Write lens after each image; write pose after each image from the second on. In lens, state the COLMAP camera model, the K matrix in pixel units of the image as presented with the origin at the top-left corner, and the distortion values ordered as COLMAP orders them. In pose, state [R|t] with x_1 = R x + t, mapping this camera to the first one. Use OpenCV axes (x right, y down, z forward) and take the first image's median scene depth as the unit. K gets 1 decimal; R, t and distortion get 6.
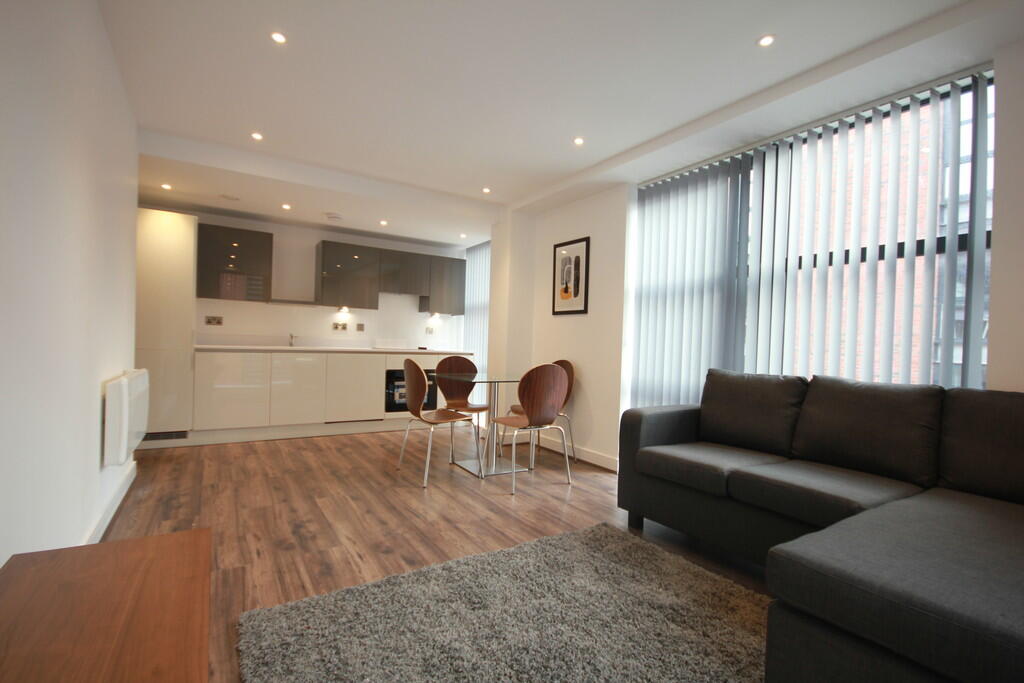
lens RADIAL K [[472.2, 0, 516.4], [0, 472.2, 345.7], [0, 0, 1]] dist [0.002049, 0.000156]
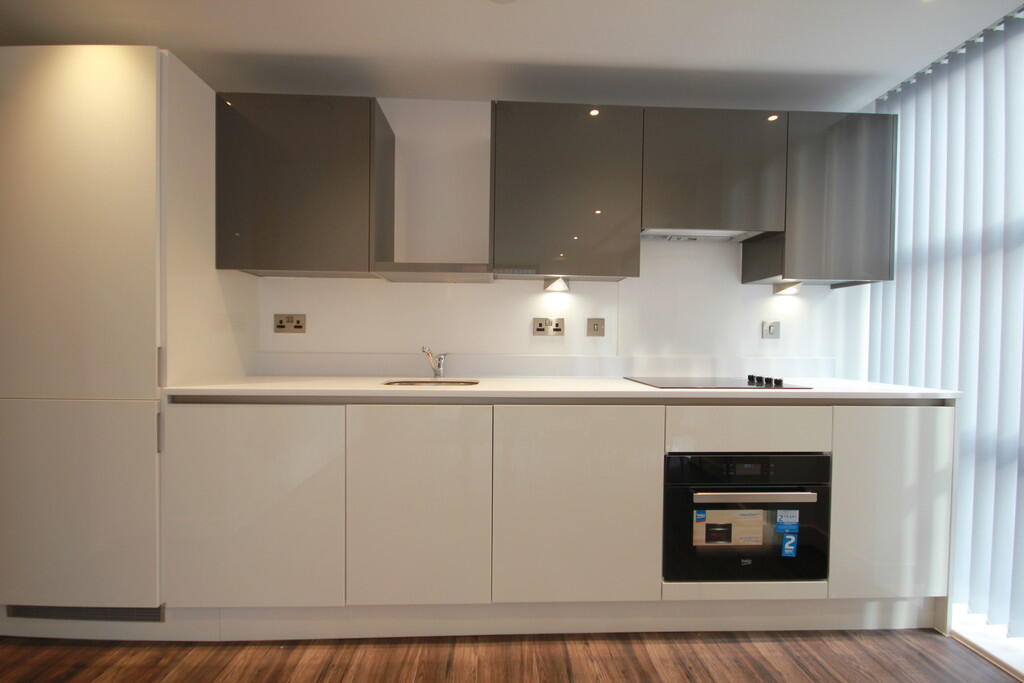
lens RADIAL K [[493.1, 0, 532.6], [0, 493.1, 341.5], [0, 0, 1]] dist [0.001034, 0.000081]
pose [[0.875573, -0.023620, -0.482508, -0.178666], [0.016049, 0.999675, -0.019814, -0.019405], [0.482820, 0.009605, 0.875667, 0.617881]]
